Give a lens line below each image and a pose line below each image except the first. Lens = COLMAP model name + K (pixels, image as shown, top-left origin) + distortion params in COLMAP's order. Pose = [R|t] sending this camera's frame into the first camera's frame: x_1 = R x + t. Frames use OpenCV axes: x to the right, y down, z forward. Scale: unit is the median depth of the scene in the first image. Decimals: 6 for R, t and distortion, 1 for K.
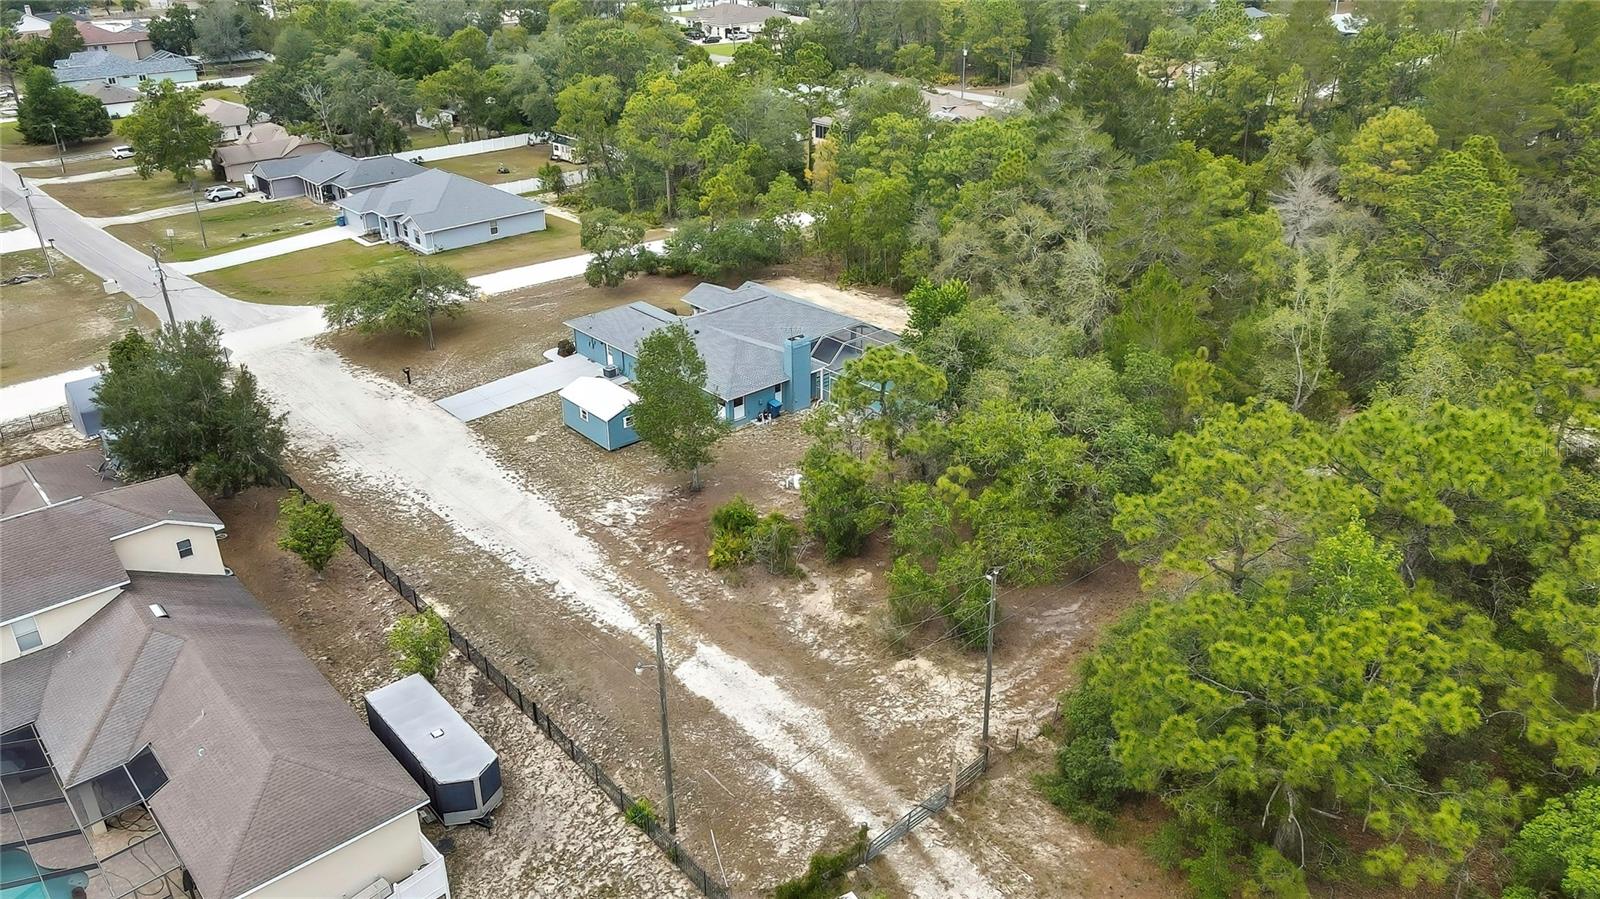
lens RADIAL K [[1176.9, 0, 797.5], [0, 1176.9, 448.6], [0, 0, 1]] dist [-0.002230, 0.040626]
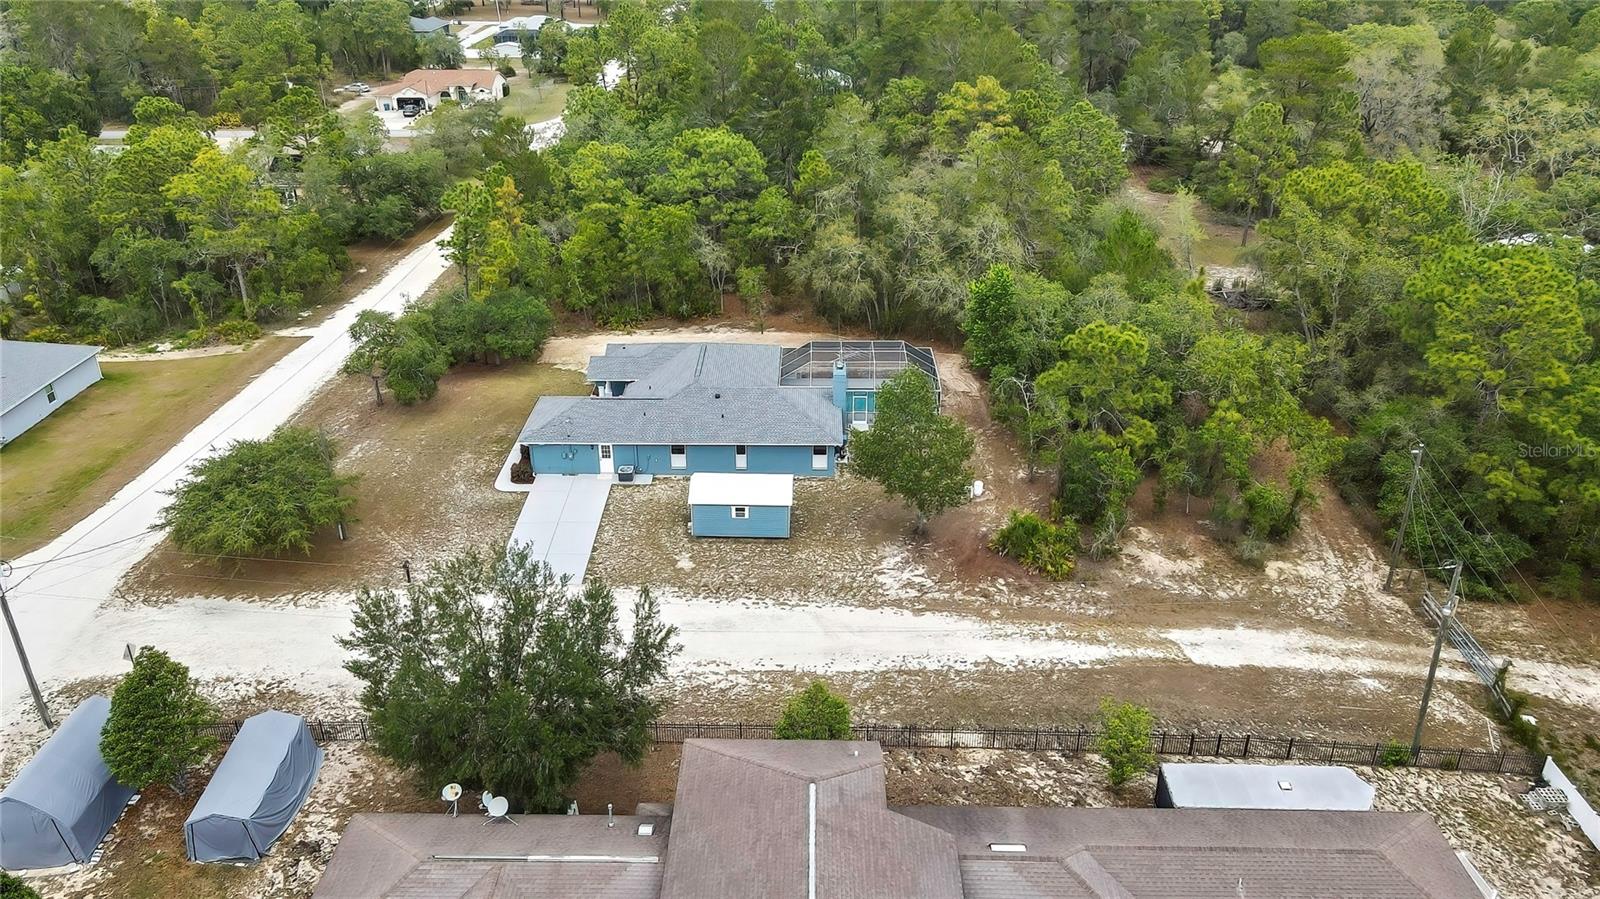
lens RADIAL K [[1176.9, 0, 797.5], [0, 1176.9, 448.6], [0, 0, 1]] dist [-0.002230, 0.040626]
pose [[0.677543, -0.317207, 0.663563, -0.836305], [0.322304, 0.939026, 0.119793, -0.191376], [-0.661102, 0.132704, 0.738467, 0.386537]]
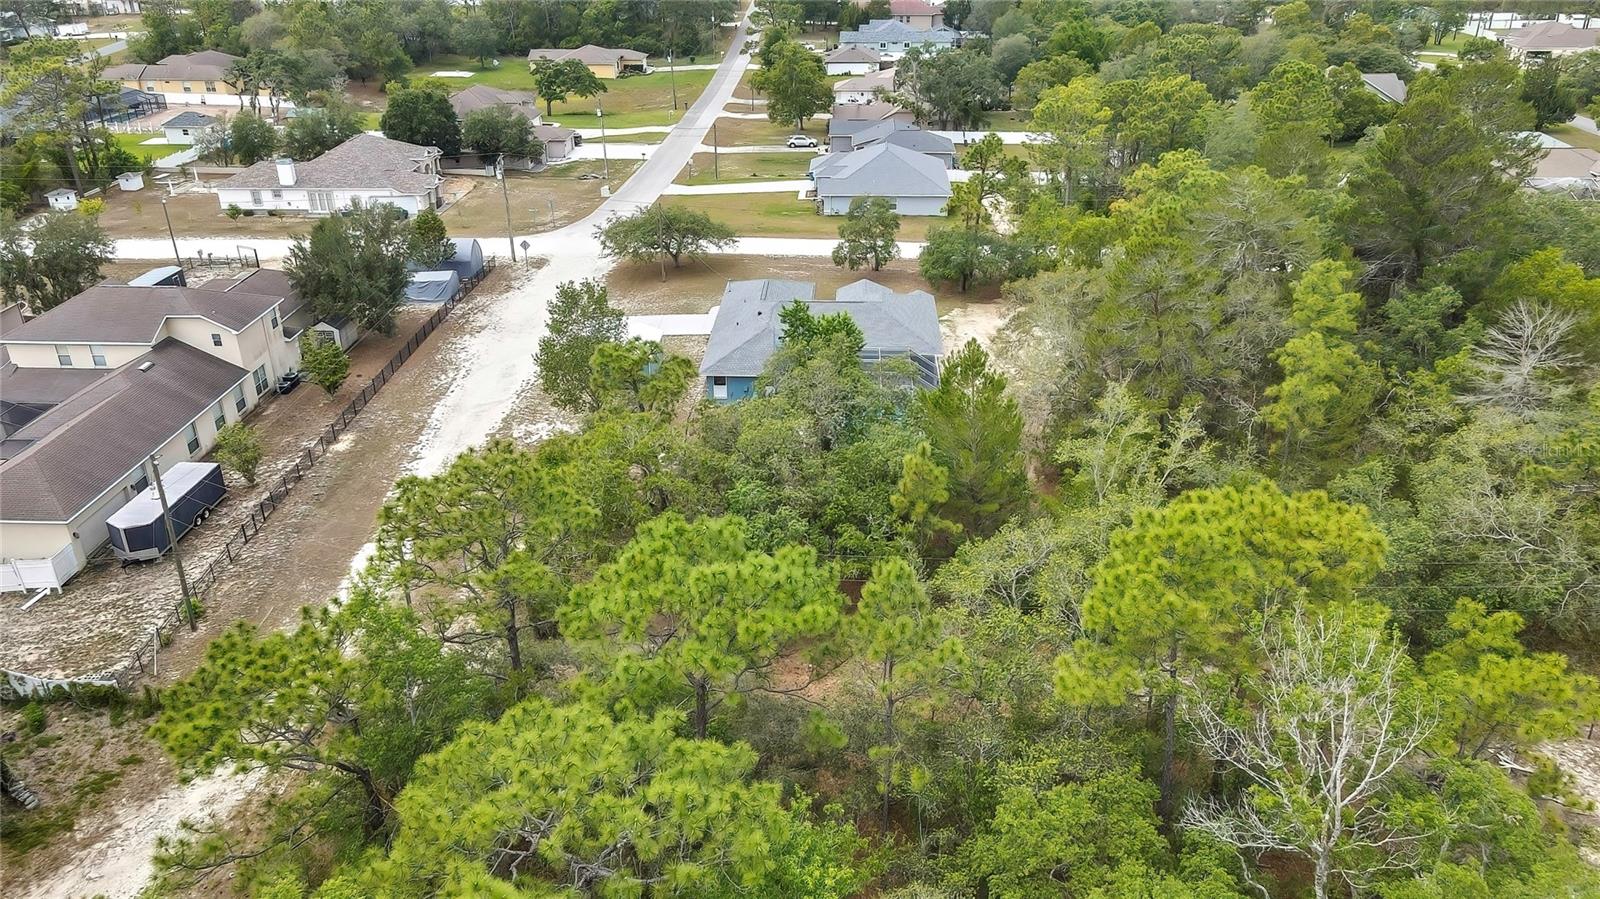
lens RADIAL K [[1176.9, 0, 797.5], [0, 1176.9, 448.6], [0, 0, 1]] dist [-0.002230, 0.040626]
pose [[0.712023, 0.310288, -0.629877, 0.806209], [-0.306091, 0.944502, 0.119268, -0.154290], [0.631927, 0.107878, 0.767483, 0.303455]]
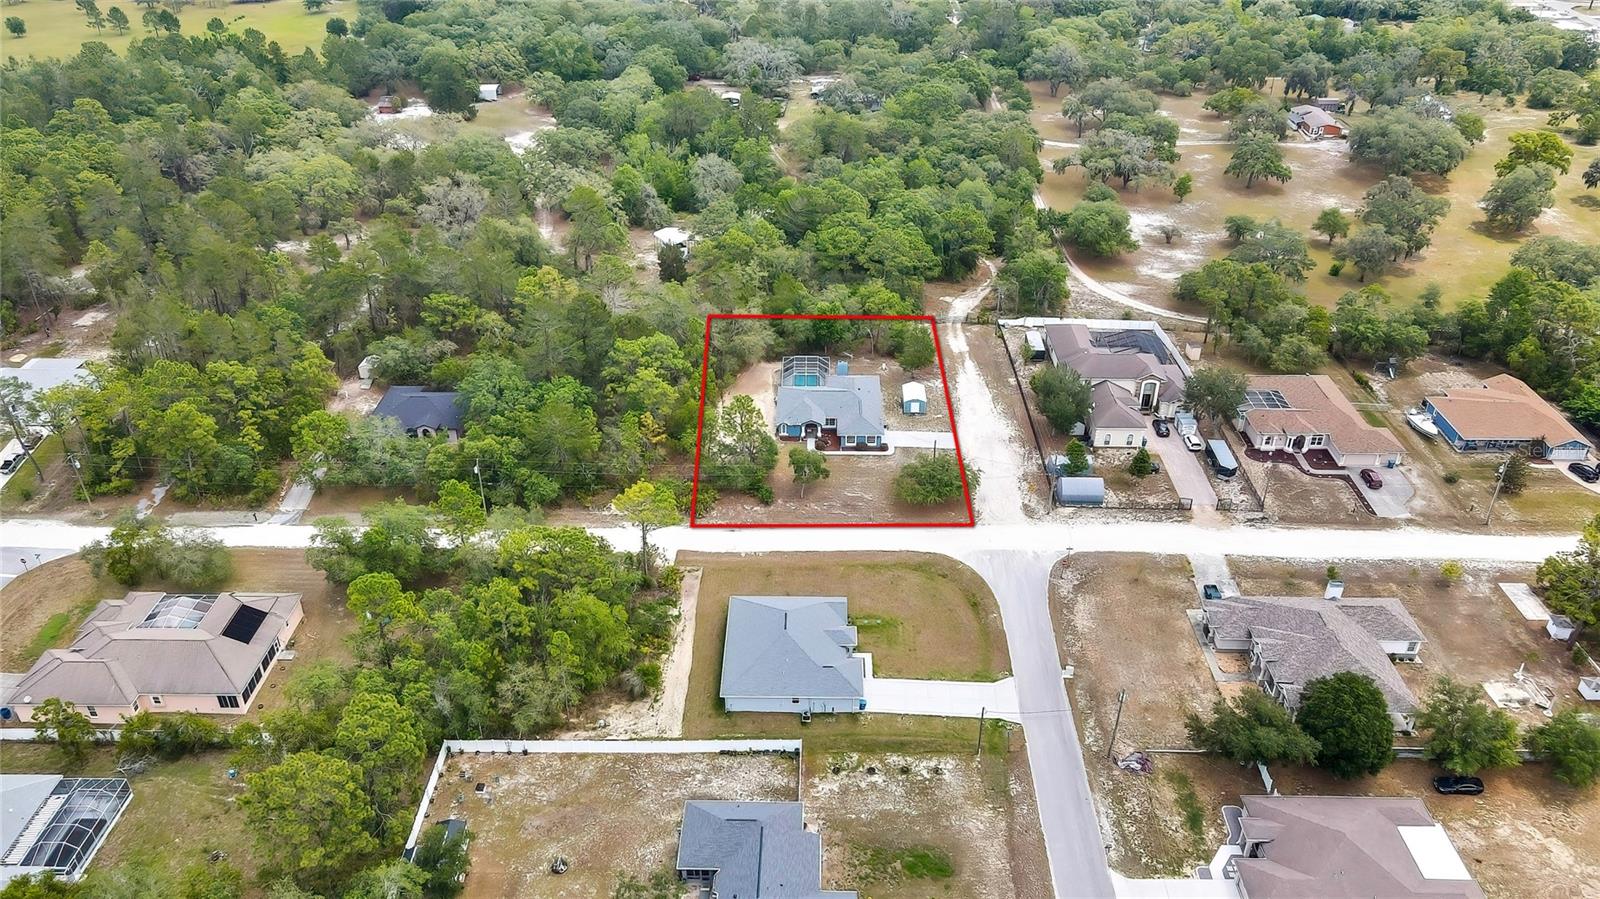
lens RADIAL K [[1176.9, 0, 797.5], [0, 1176.9, 448.6], [0, 0, 1]] dist [-0.002230, 0.040626]
pose [[-0.732608, -0.343190, 0.587798, -1.776090], [0.306133, 0.605168, 0.734884, -2.244587], [-0.607921, 0.718326, -0.338289, 2.475926]]
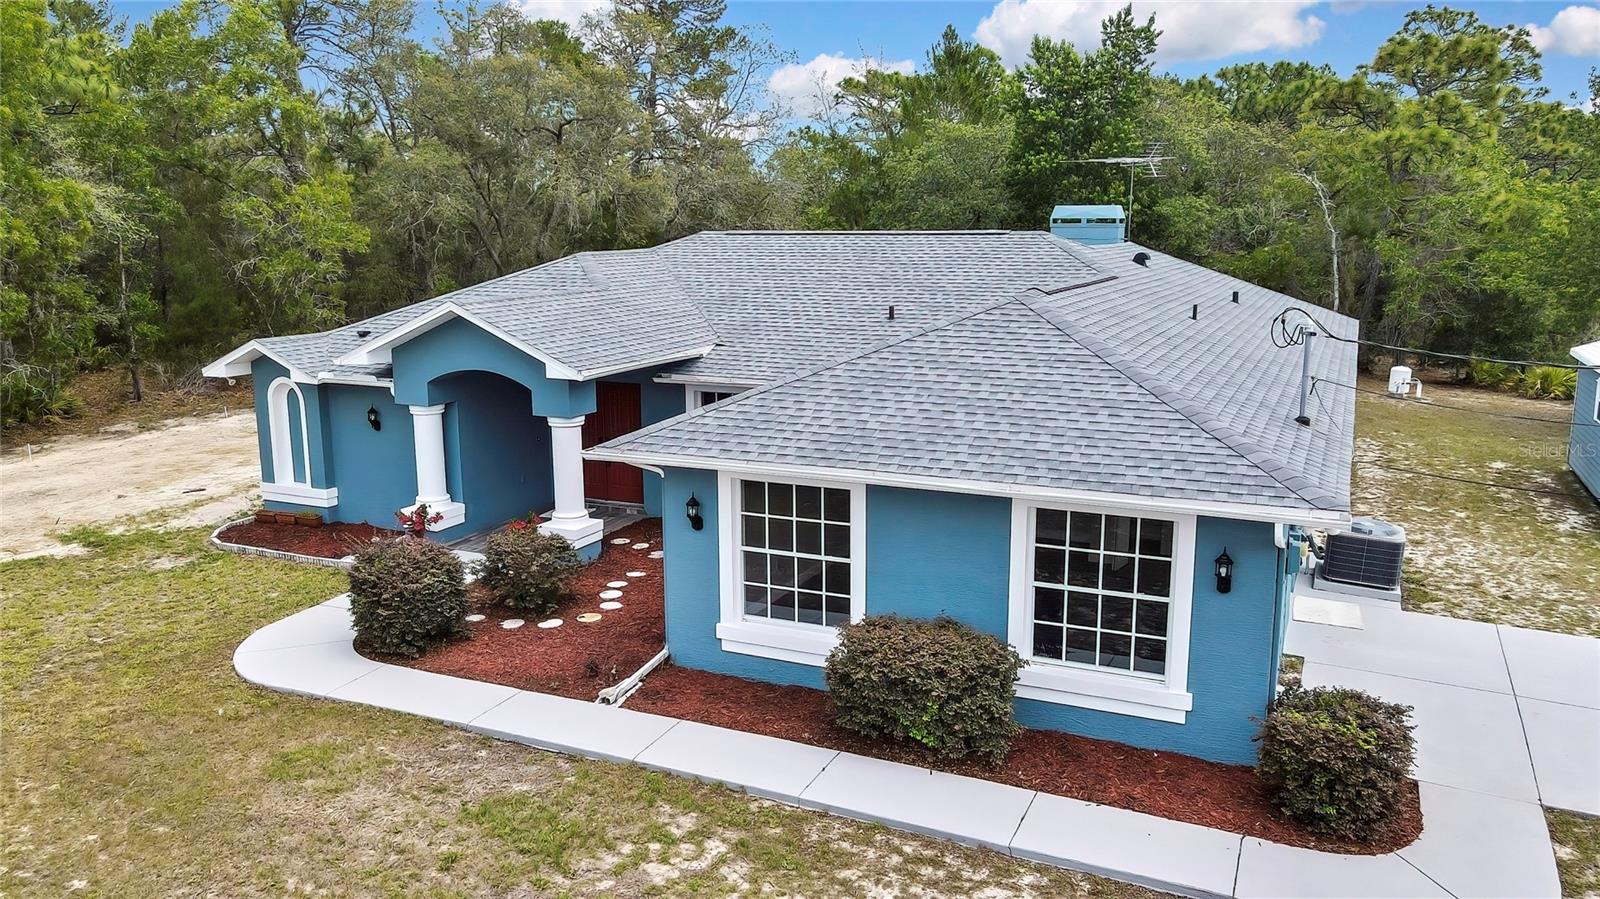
lens RADIAL K [[1176.9, 0, 797.5], [0, 1176.9, 448.6], [0, 0, 1]] dist [-0.002230, 0.040626]
pose [[-0.390641, -0.166137, 0.905427, -0.377387], [0.413686, 0.846982, 0.333895, -0.231105], [-0.822352, 0.504996, -0.262138, 1.471714]]
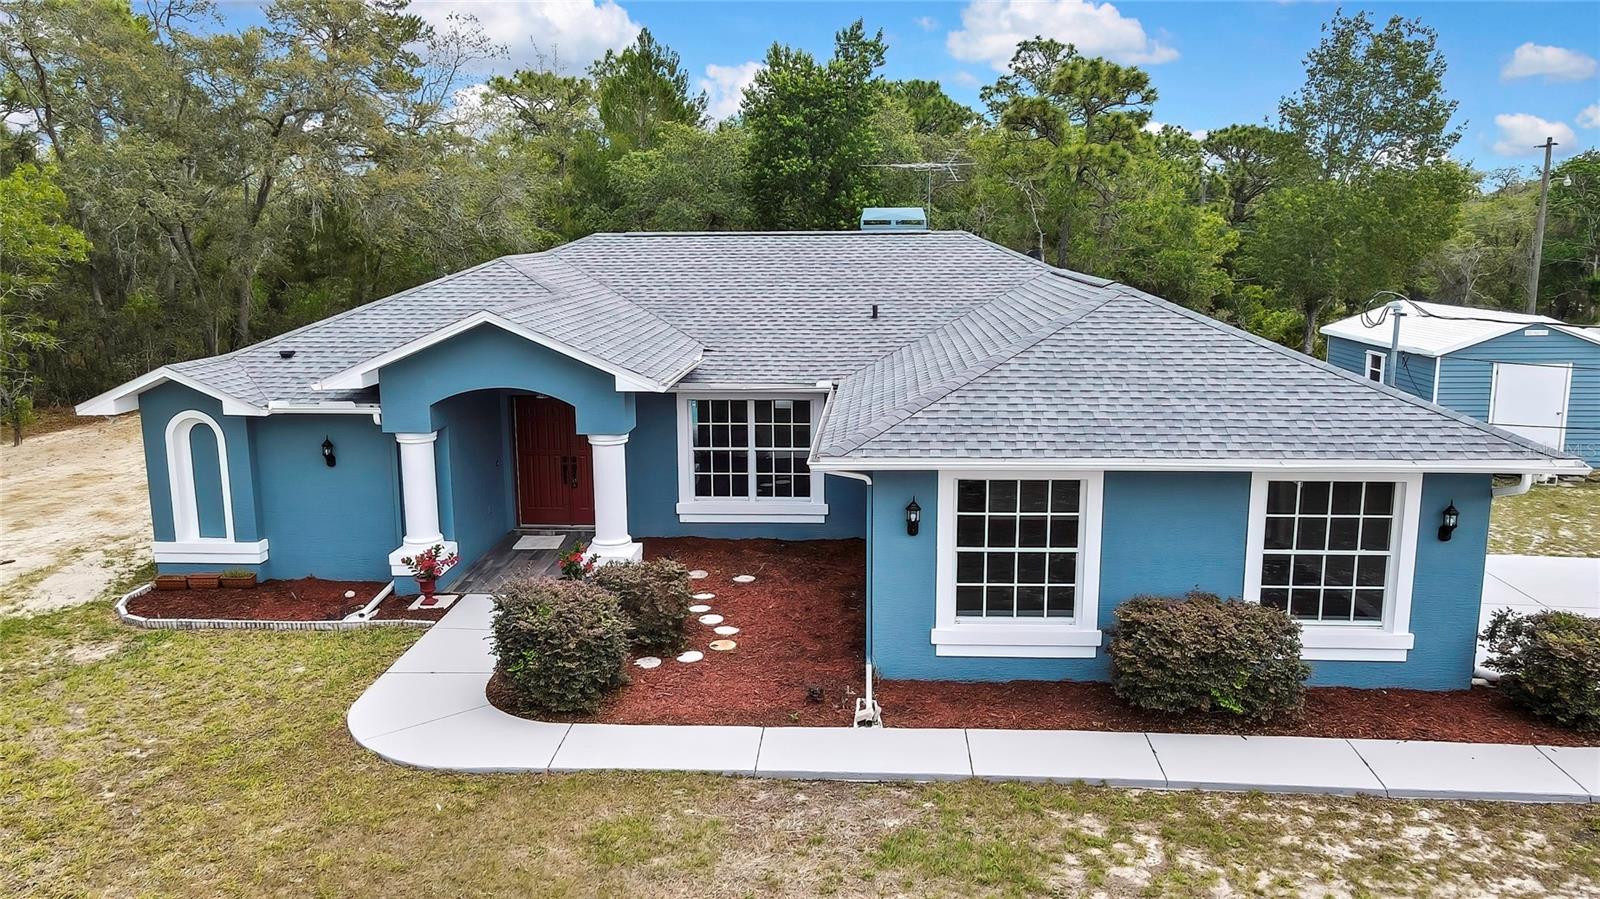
lens RADIAL K [[1176.9, 0, 797.5], [0, 1176.9, 448.6], [0, 0, 1]] dist [-0.002230, 0.040626]
pose [[-0.697420, -0.122290, 0.706152, -0.316192], [0.327372, 0.822160, 0.465704, -0.266539], [-0.637521, 0.555965, -0.533357, 1.545046]]
